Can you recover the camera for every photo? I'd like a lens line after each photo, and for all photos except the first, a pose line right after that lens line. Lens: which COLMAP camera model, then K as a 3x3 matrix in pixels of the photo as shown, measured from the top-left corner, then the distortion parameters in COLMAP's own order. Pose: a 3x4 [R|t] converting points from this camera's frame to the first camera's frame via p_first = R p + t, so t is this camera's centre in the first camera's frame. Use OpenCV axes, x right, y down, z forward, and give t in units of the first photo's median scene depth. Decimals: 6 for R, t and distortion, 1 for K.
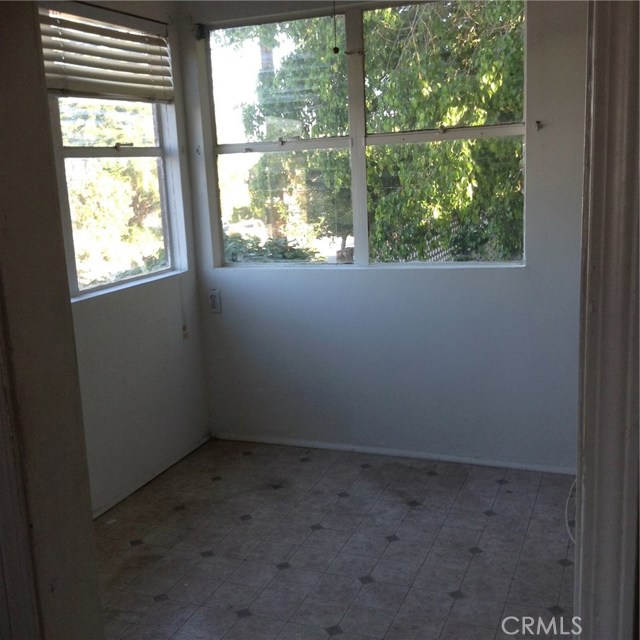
lens RADIAL K [[804.0, 0, 320.0], [0, 804.0, 320.0], [0, 0, 1]] dist [0.120126, -0.019448]
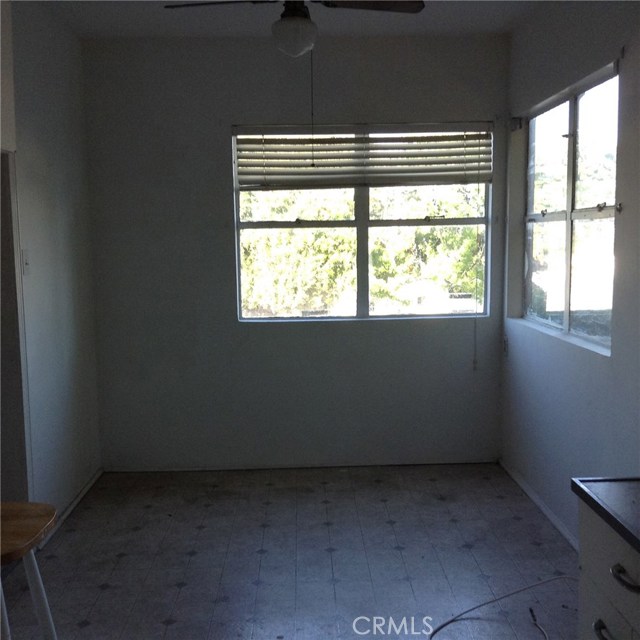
lens RADIAL K [[765.3, 0, 320.0], [0, 765.3, 320.0], [0, 0, 1]] dist [0.168592, 0.004168]
pose [[0.397296, 0.135147, -0.907684, 0.888125], [-0.185039, 0.980579, 0.065008, -0.095724], [0.898842, 0.142130, 0.414588, 0.324034]]
